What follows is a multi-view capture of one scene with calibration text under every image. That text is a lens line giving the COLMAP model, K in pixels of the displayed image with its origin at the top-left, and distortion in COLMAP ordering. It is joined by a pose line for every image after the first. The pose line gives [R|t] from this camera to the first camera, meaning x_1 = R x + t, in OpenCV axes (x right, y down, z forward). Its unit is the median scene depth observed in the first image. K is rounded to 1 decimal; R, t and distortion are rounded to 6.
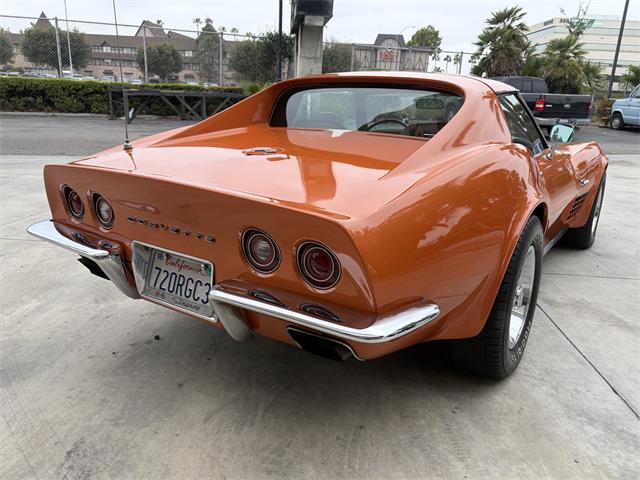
lens RADIAL K [[522.2, 0, 315.4], [0, 522.2, 243.6], [0, 0, 1]] dist [0.031260, -0.026758]
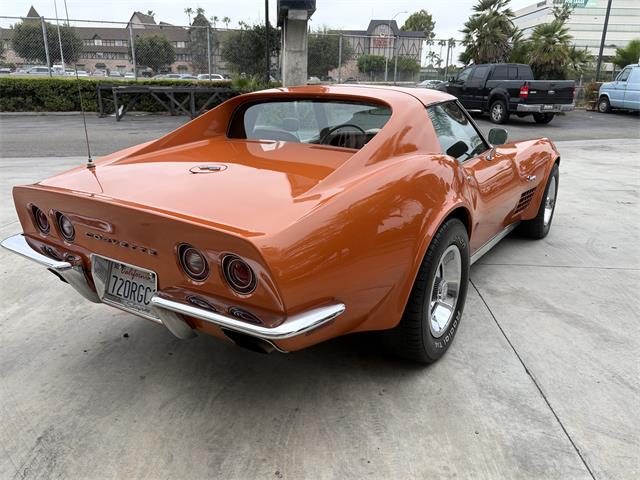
lens RADIAL K [[522.2, 0, 318.7], [0, 522.2, 243.5], [0, 0, 1]] dist [0.031260, -0.026758]
pose [[0.999606, -0.027598, 0.005131, 0.125152], [0.027476, 0.999368, 0.022536, -0.034668], [-0.005749, -0.022386, 0.999733, -0.126760]]
